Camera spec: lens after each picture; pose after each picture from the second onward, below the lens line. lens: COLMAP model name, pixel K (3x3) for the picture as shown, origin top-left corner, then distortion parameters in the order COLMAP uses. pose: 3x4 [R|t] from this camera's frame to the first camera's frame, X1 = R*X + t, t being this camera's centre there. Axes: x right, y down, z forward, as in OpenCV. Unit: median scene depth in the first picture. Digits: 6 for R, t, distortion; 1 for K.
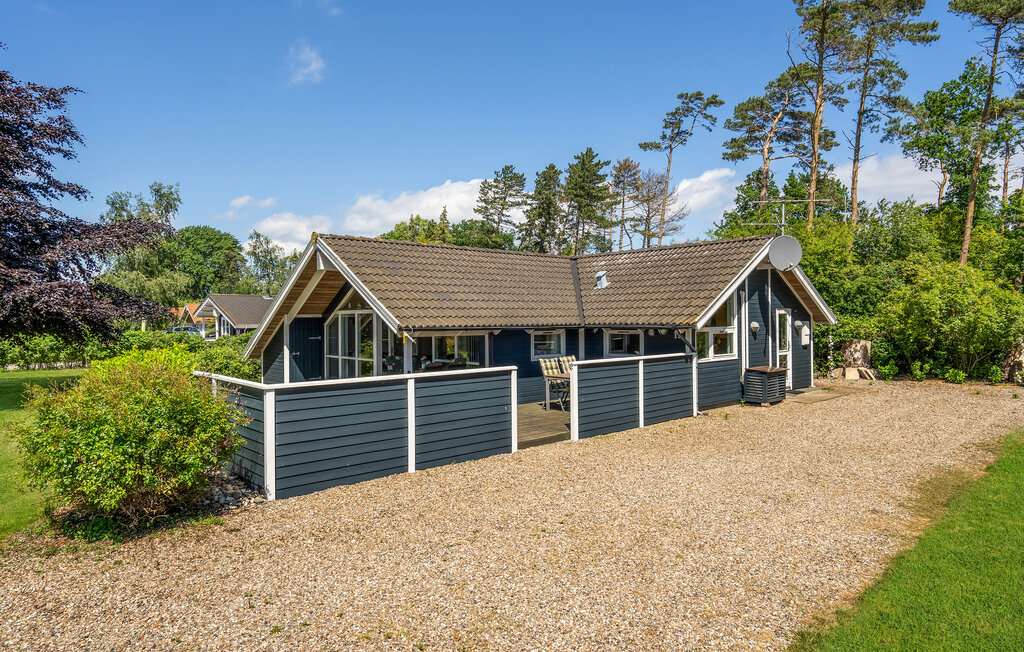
lens RADIAL K [[596.7, 0, 512.0], [0, 596.7, 326.0], [0, 0, 1]] dist [-0.022126, 0.000955]
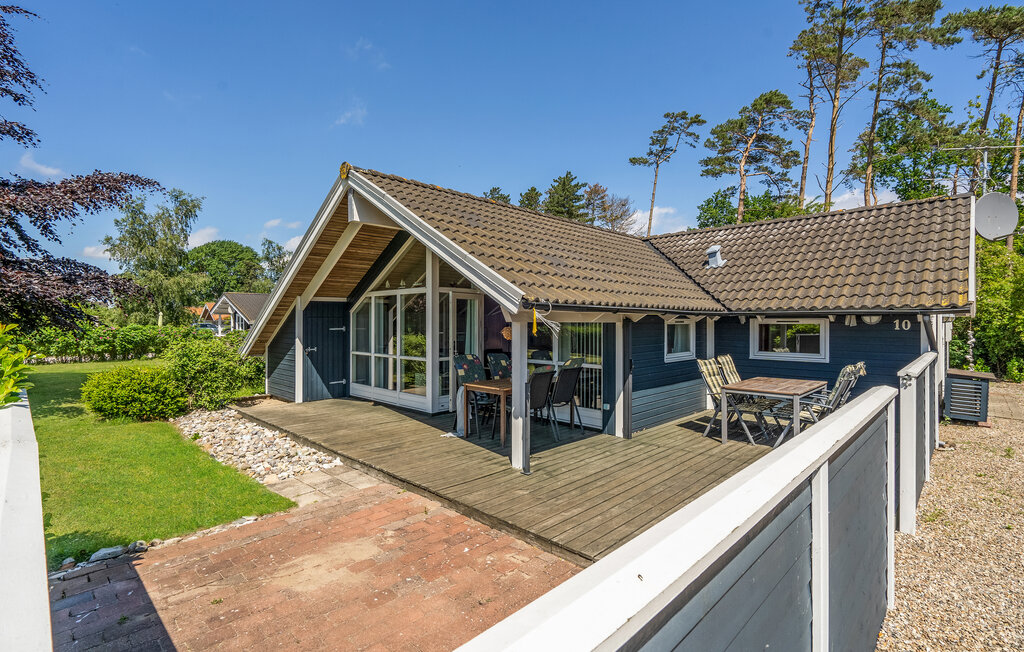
lens RADIAL K [[477.5, 0, 512.0], [0, 477.5, 326.0], [0, 0, 1]] dist [0.001520, -0.009359]
pose [[0.998326, 0.007491, 0.057345, -0.050147], [-0.007398, 0.999971, -0.001825, 0.005566], [-0.057357, 0.001398, 0.998353, 0.132206]]
